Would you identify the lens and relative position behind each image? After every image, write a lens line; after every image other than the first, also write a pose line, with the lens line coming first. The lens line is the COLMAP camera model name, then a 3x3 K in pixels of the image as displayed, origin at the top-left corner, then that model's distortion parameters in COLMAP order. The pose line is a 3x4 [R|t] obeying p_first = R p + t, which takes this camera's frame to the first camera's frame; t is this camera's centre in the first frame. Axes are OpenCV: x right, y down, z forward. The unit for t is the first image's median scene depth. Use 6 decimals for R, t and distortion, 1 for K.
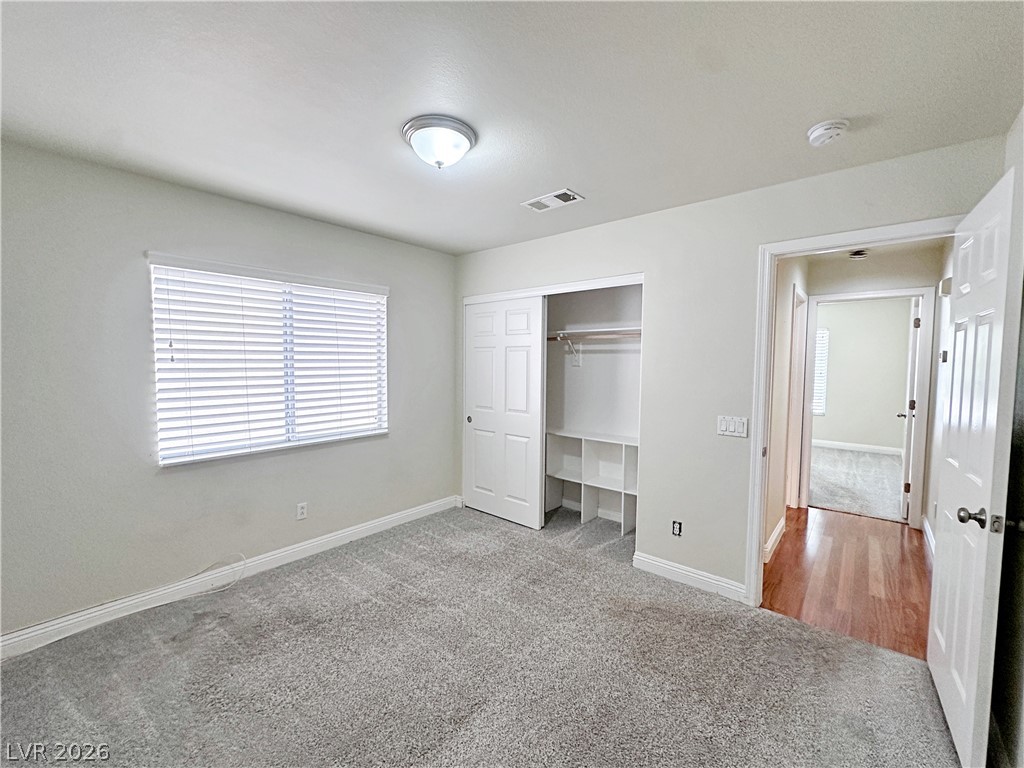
lens RADIAL K [[409.5, 0, 512.3], [0, 409.5, 384.8], [0, 0, 1]] dist [-0.005501, 0.000439]
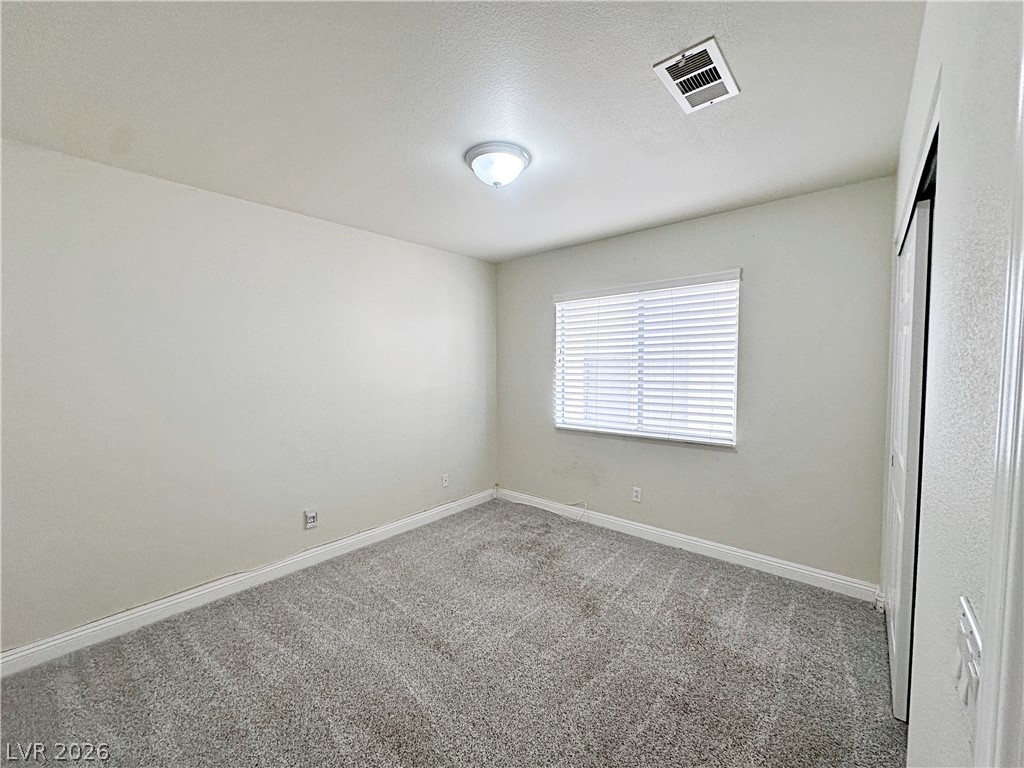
lens RADIAL K [[409.5, 0, 512.3], [0, 409.5, 384.8], [0, 0, 1]] dist [-0.005501, 0.000439]
pose [[0.014279, 0.051645, -0.998563, 0.593491], [-0.045640, 0.997658, 0.050946, -0.033528], [0.998856, 0.044847, 0.016603, 0.634765]]
